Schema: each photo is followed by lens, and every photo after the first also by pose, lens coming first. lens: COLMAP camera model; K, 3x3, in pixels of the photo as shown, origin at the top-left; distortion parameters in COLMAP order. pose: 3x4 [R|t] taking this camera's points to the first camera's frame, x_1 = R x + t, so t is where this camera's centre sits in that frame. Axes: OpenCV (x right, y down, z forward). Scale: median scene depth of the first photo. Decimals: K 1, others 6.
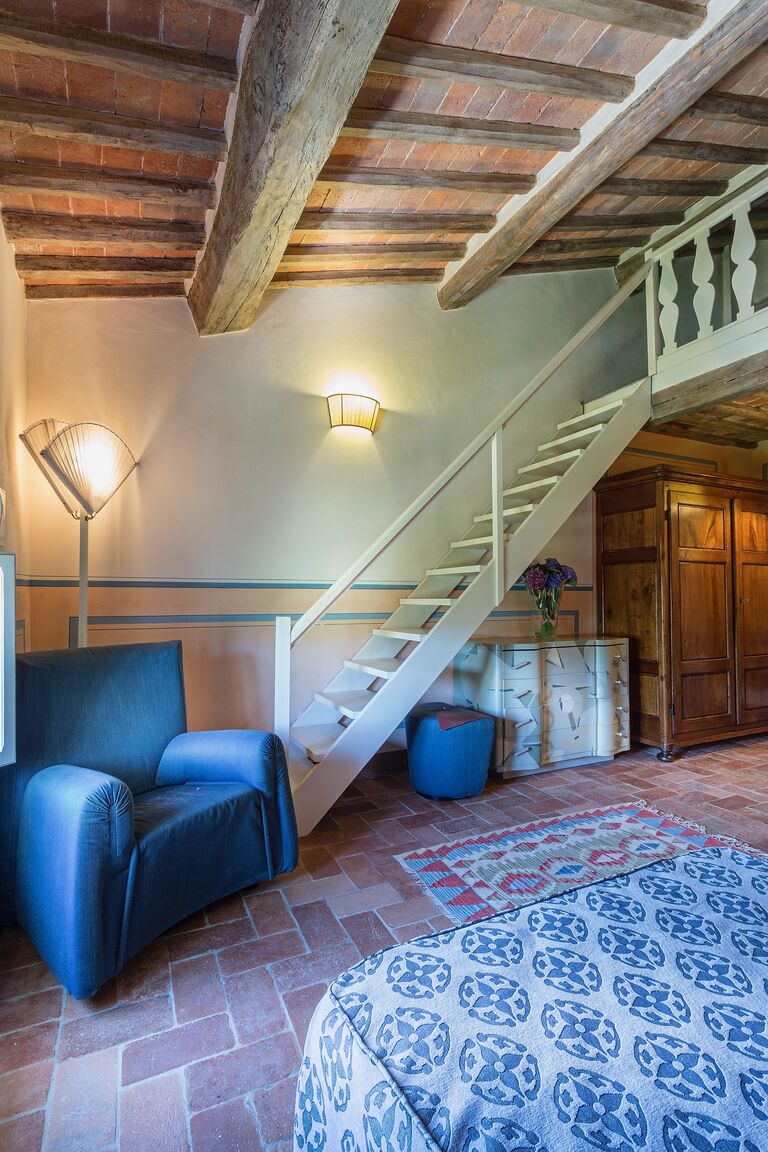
lens RADIAL K [[544.8, 0, 383.7], [0, 544.8, 578.4], [0, 0, 1]] dist [0.000266, 0.000410]
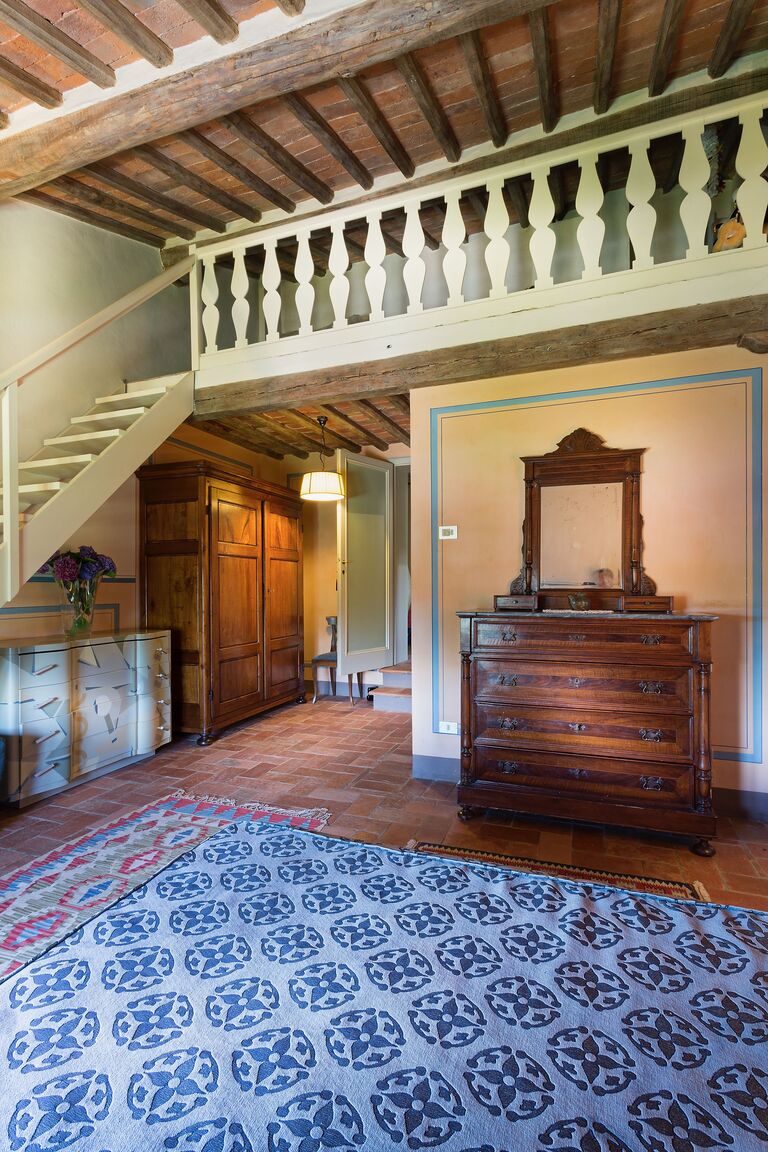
lens RADIAL K [[544.8, 0, 383.7], [0, 544.8, 578.4], [0, 0, 1]] dist [0.000266, 0.000410]
pose [[0.713555, 0.004780, 0.700583, 0.034020], [-0.015174, 0.999848, 0.008633, 0.000834], [-0.700435, -0.016791, 0.713519, 0.021426]]
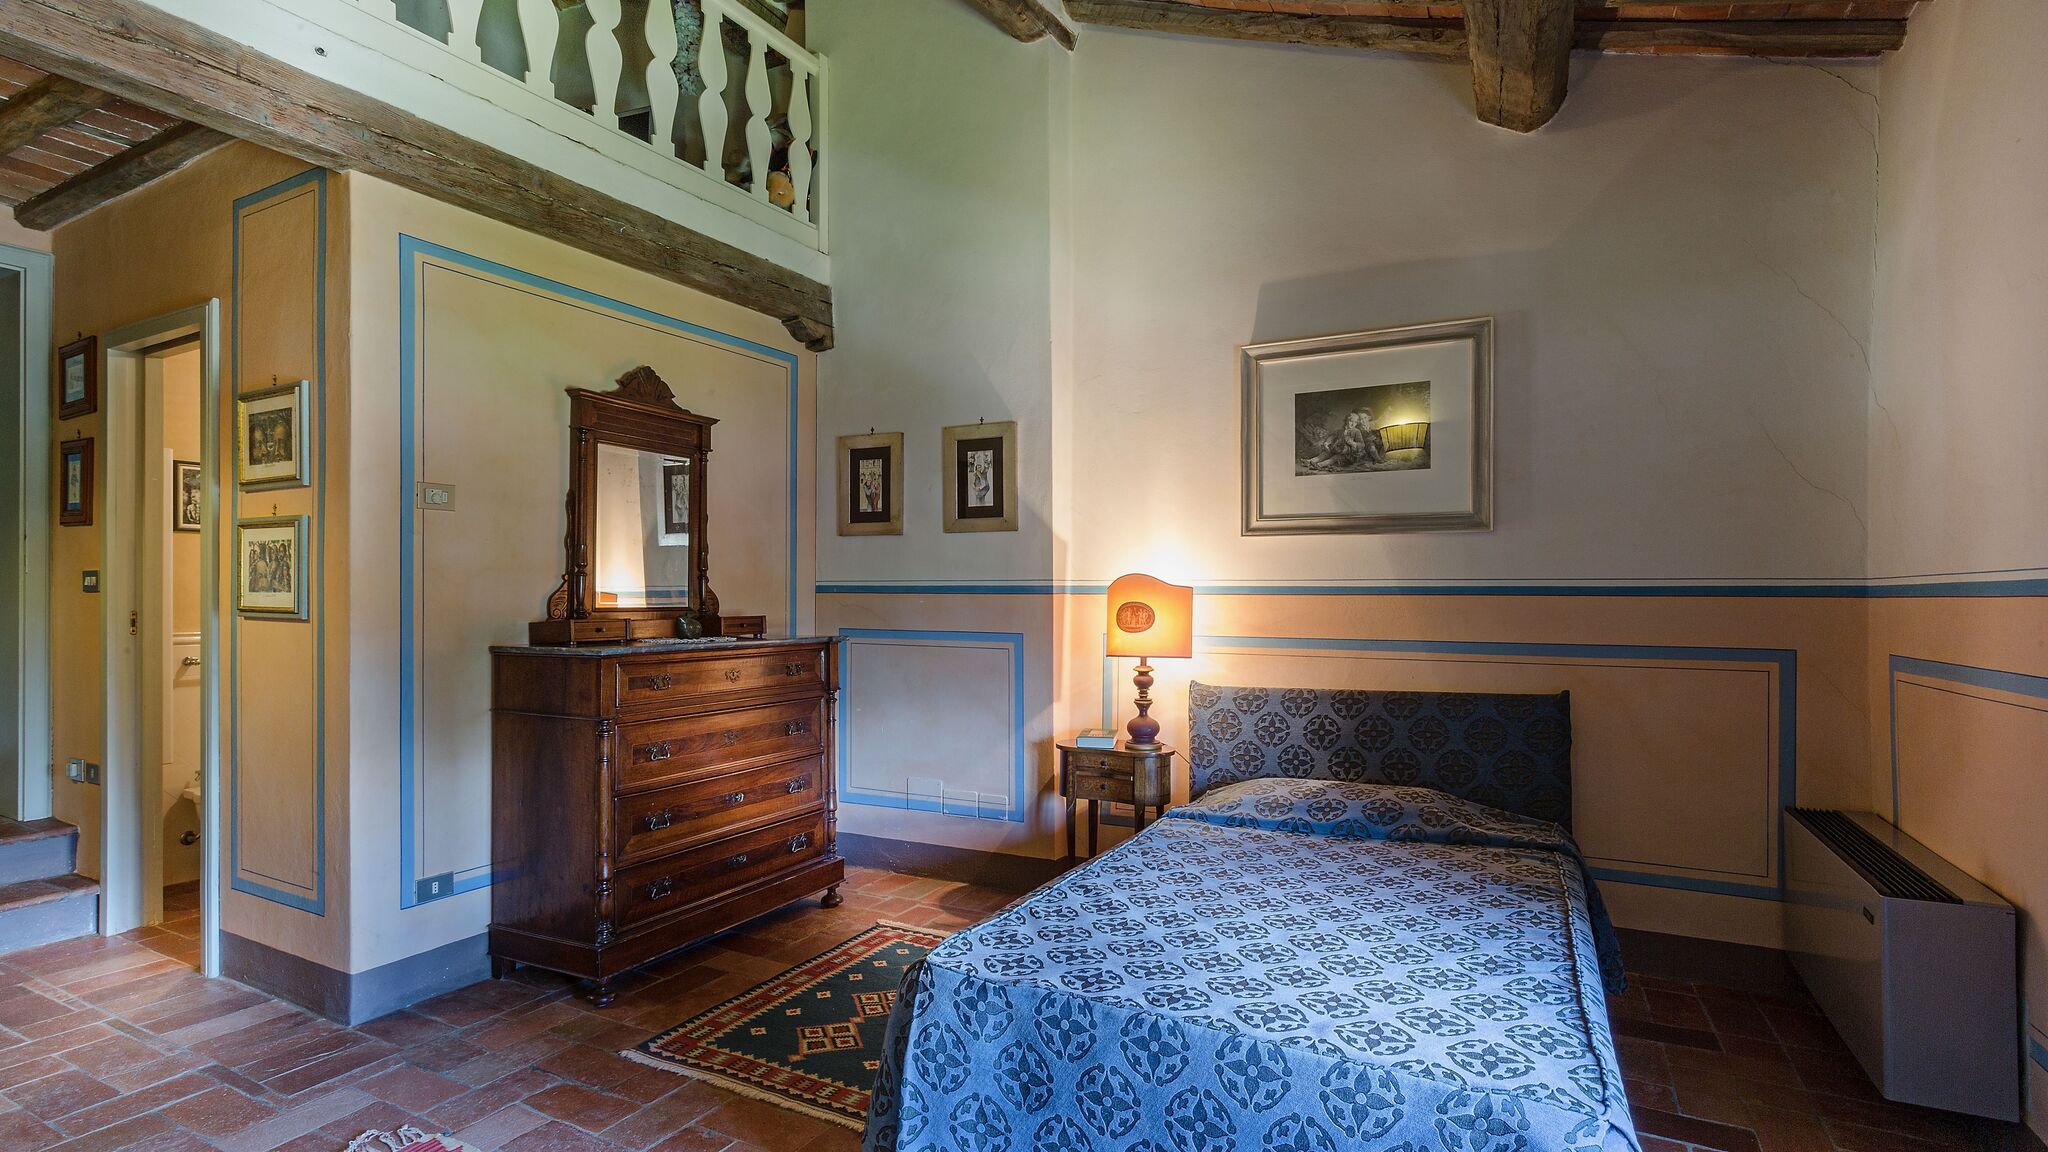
lens RADIAL K [[991.6, 0, 1002.6], [0, 991.6, 588.5], [0, 0, 1]] dist [0.000595, -0.000023]
pose [[-0.581474, 0.003540, 0.813558, -0.237142], [-0.023875, 0.999486, -0.021413, 0.014440], [-0.813215, -0.031875, -0.581090, 0.799931]]
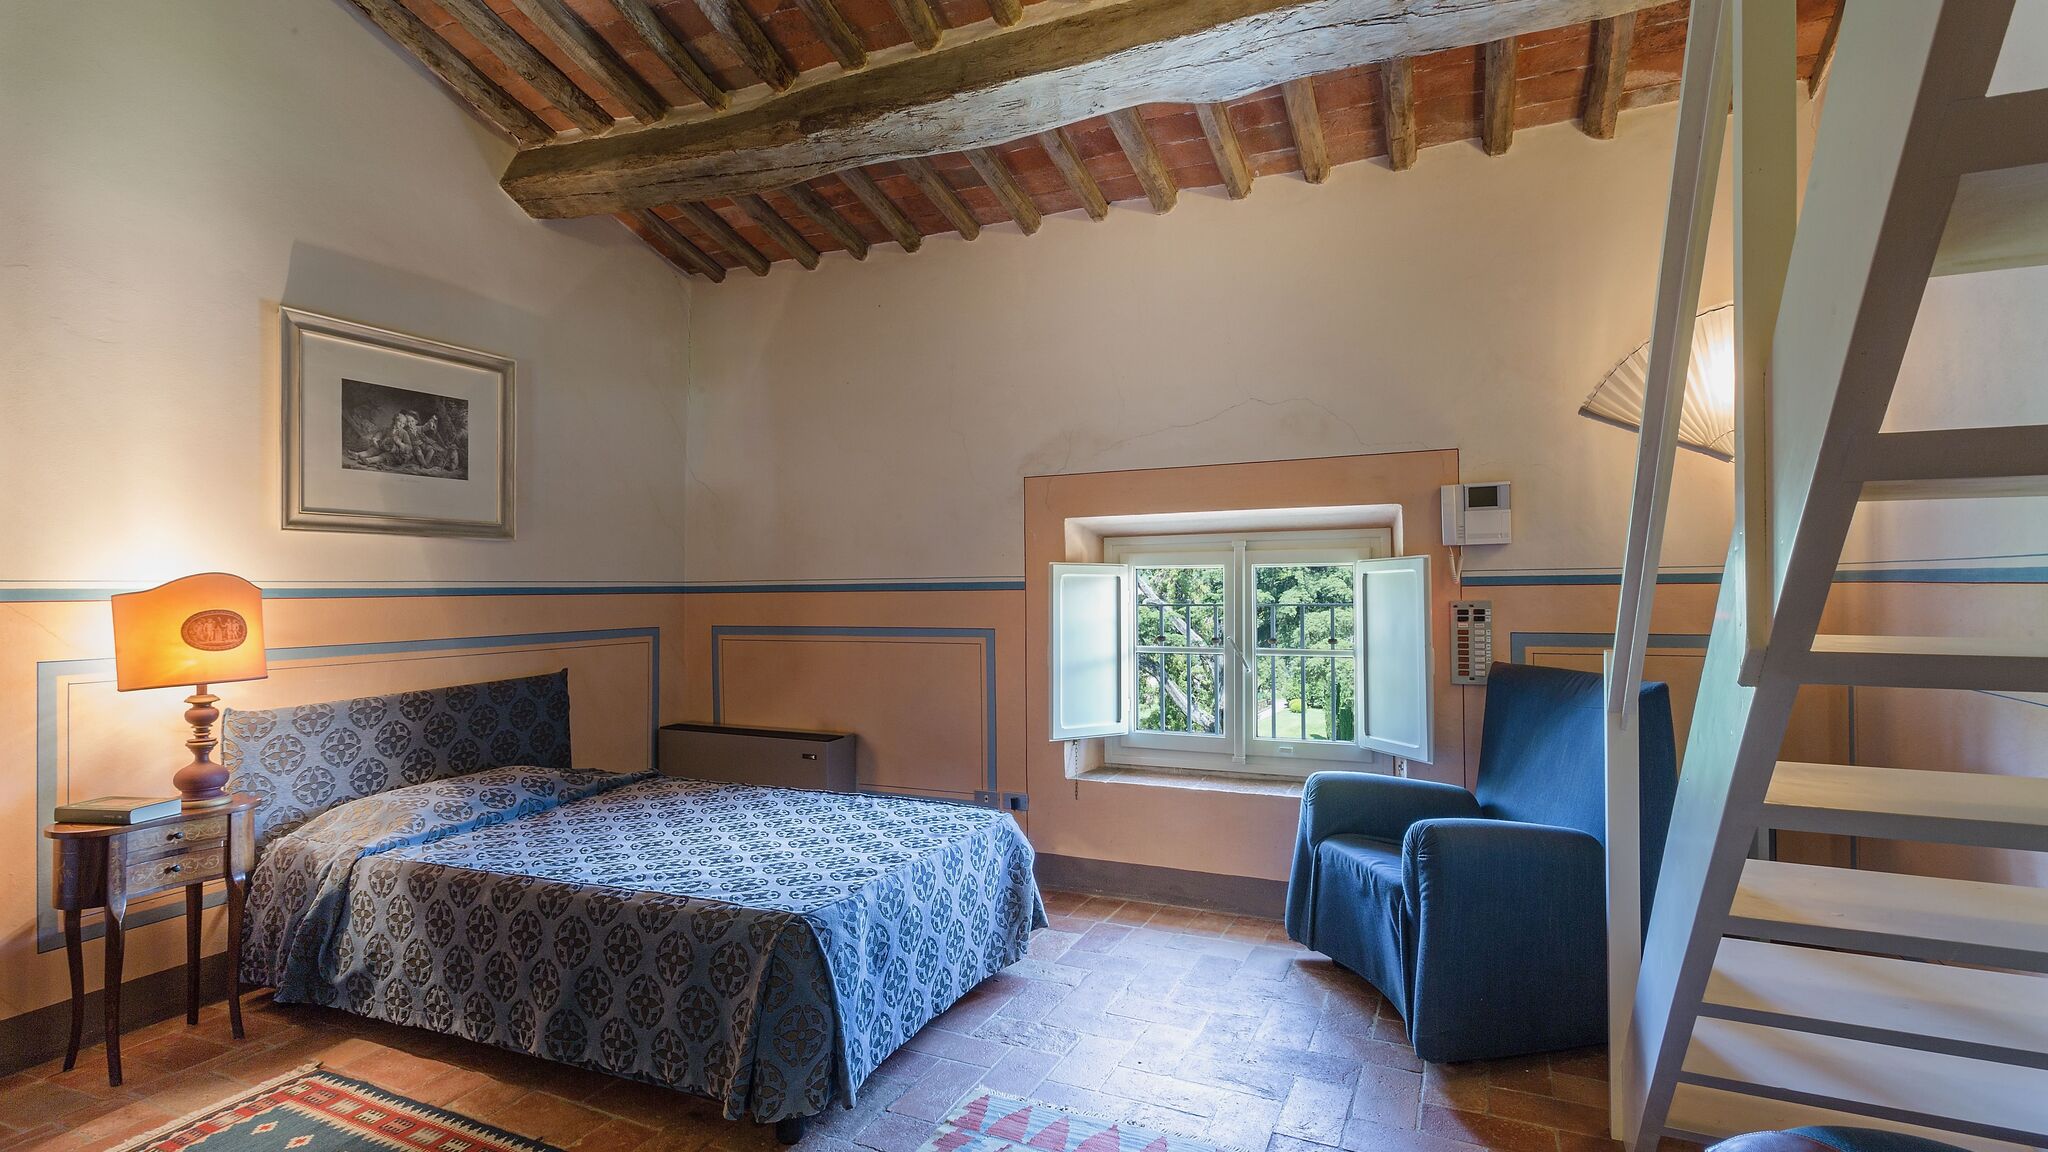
lens RADIAL K [[999.8, 0, 1026.1], [0, 999.8, 566.3], [0, 0, 1]] dist [-0.000425, 0.000428]
pose [[-0.768199, -0.004092, -0.640198, 0.629107], [0.027681, 0.998832, -0.039600, 0.017952], [0.639613, -0.048142, -0.767188, 1.137047]]
